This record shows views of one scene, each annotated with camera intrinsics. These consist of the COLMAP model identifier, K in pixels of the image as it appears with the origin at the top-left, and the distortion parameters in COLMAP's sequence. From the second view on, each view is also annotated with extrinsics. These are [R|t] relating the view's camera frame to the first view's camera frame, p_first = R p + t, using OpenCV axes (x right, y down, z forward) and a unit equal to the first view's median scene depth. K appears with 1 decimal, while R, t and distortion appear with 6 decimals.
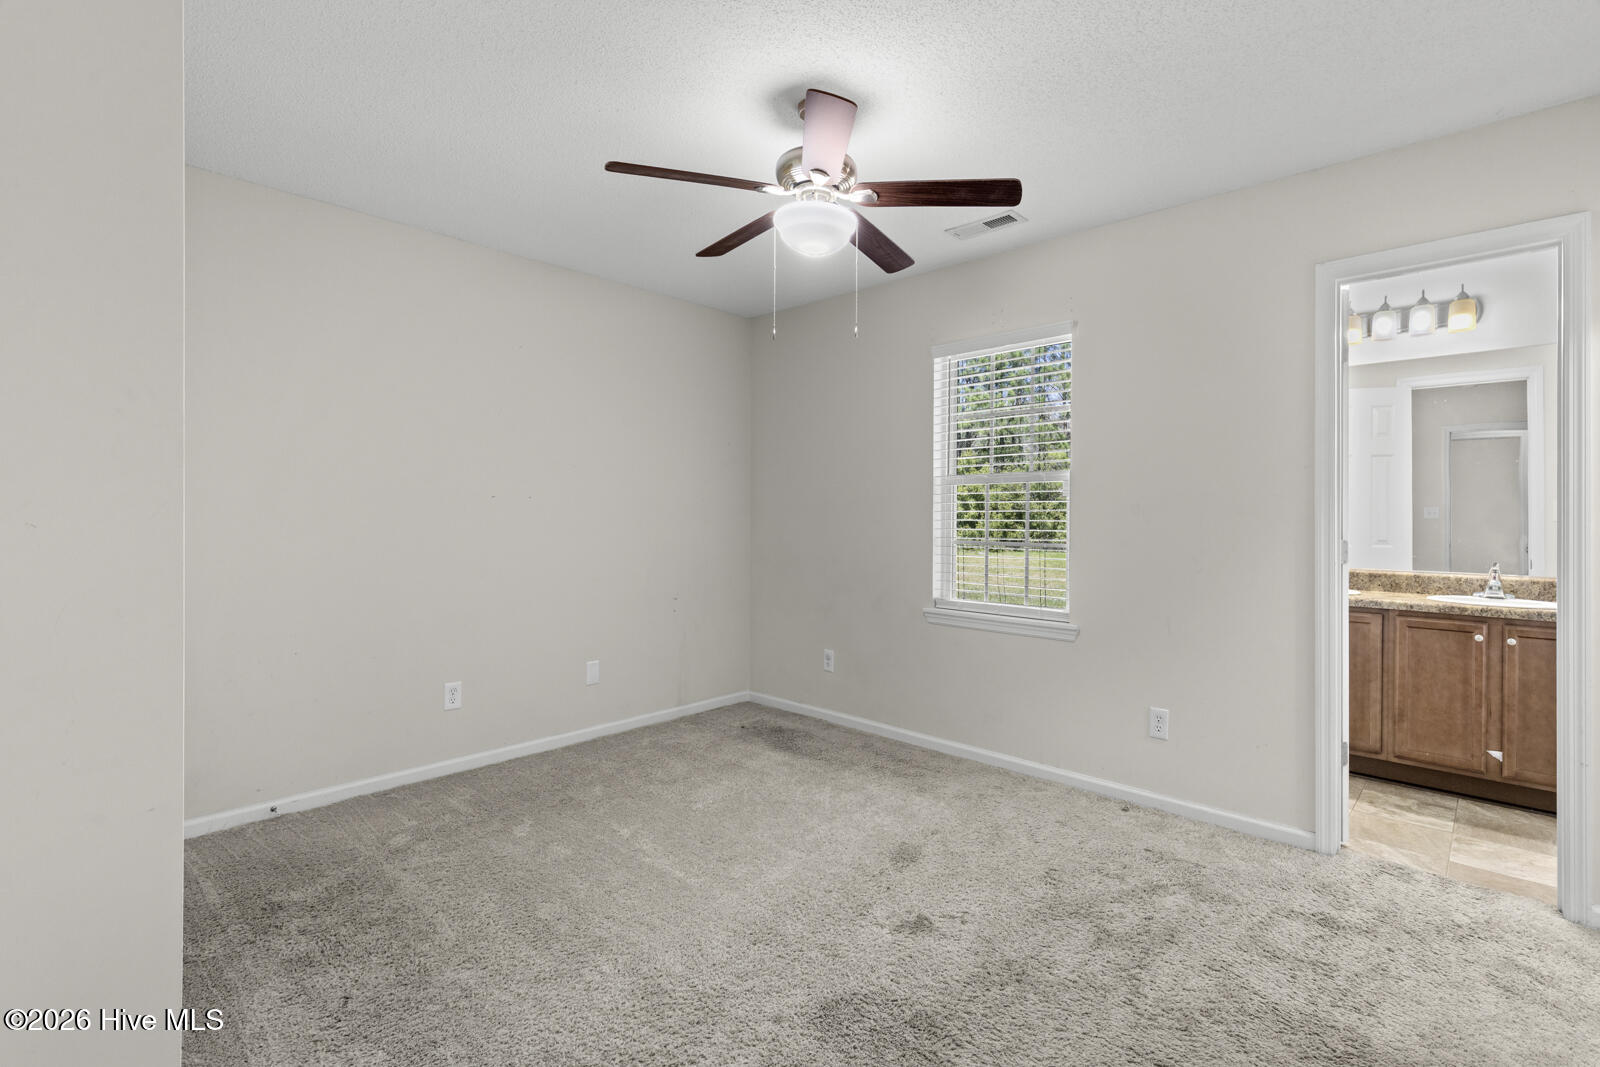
lens RADIAL K [[721.5, 0, 788.3], [0, 721.5, 518.6], [0, 0, 1]] dist [0.003104, -0.000648]
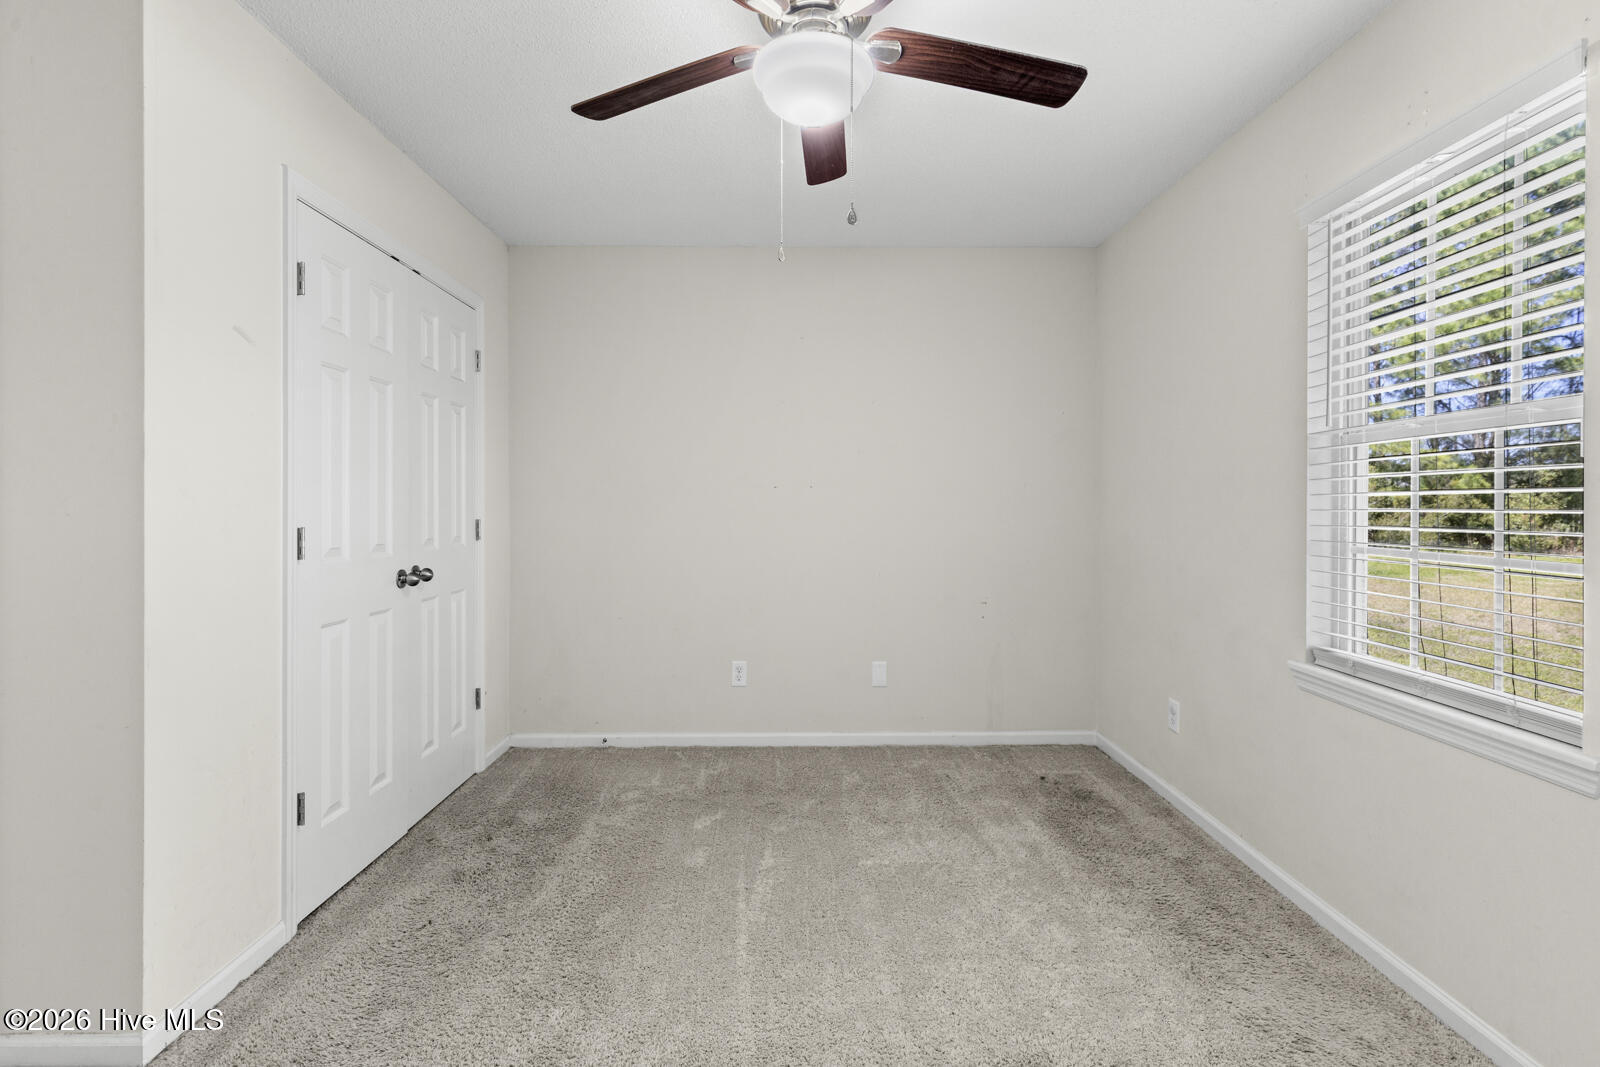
lens RADIAL K [[682.7, 0, 804.3], [0, 682.7, 510.2], [0, 0, 1]] dist [0.000873, -0.000628]
pose [[0.707607, 0.001809, -0.706604, 0.353349], [0.000556, 0.999995, 0.003117, 0.000541], [0.706606, -0.002598, 0.707603, 0.395779]]
